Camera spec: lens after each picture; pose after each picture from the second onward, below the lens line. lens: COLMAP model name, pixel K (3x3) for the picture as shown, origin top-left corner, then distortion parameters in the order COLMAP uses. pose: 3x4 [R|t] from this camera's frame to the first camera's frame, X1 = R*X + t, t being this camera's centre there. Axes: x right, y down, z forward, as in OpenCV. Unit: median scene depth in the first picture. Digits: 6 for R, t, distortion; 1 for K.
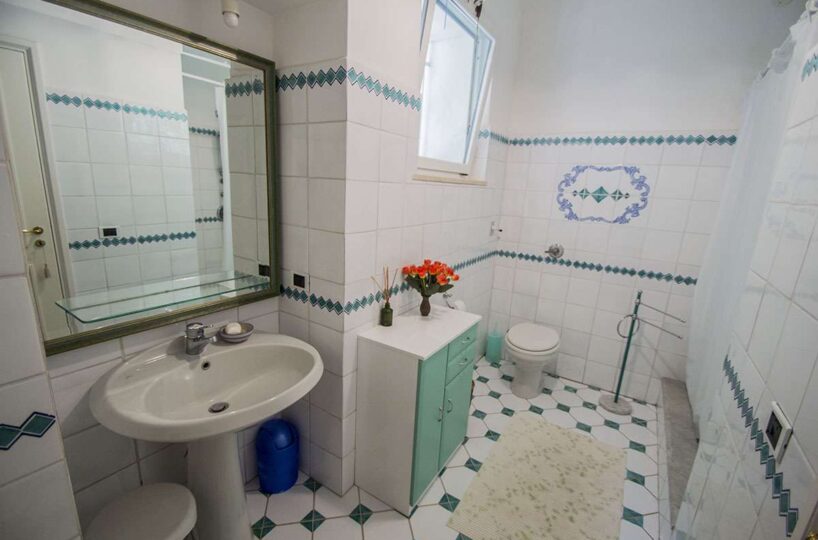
lens RADIAL K [[361.3, 0, 403.1], [0, 361.3, 270.7], [0, 0, 1]] dist [-0.000395, -0.004353]
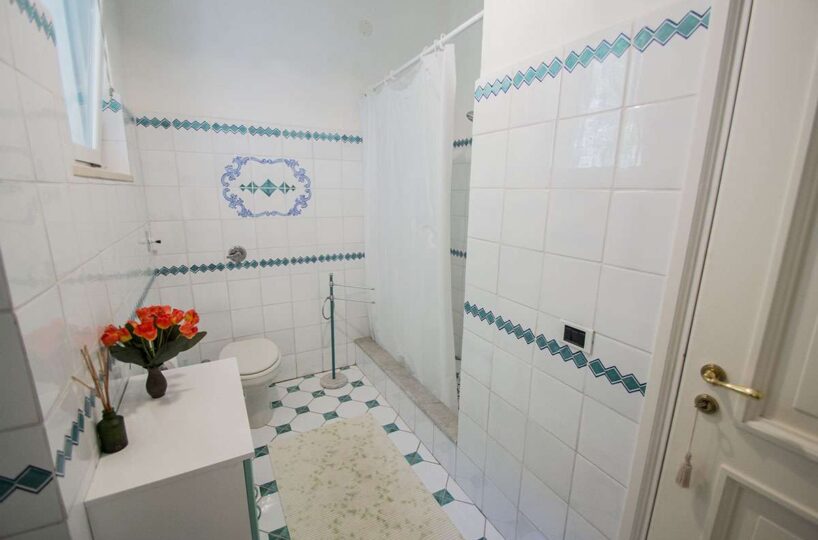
lens RADIAL K [[361.3, 0, 405.4], [0, 361.3, 272.2], [0, 0, 1]] dist [-0.000395, -0.004353]
pose [[0.473981, -0.237289, 0.847960, -0.156483], [0.218024, 0.964645, 0.148073, -0.058366], [-0.853117, 0.114692, 0.508958, 0.229888]]
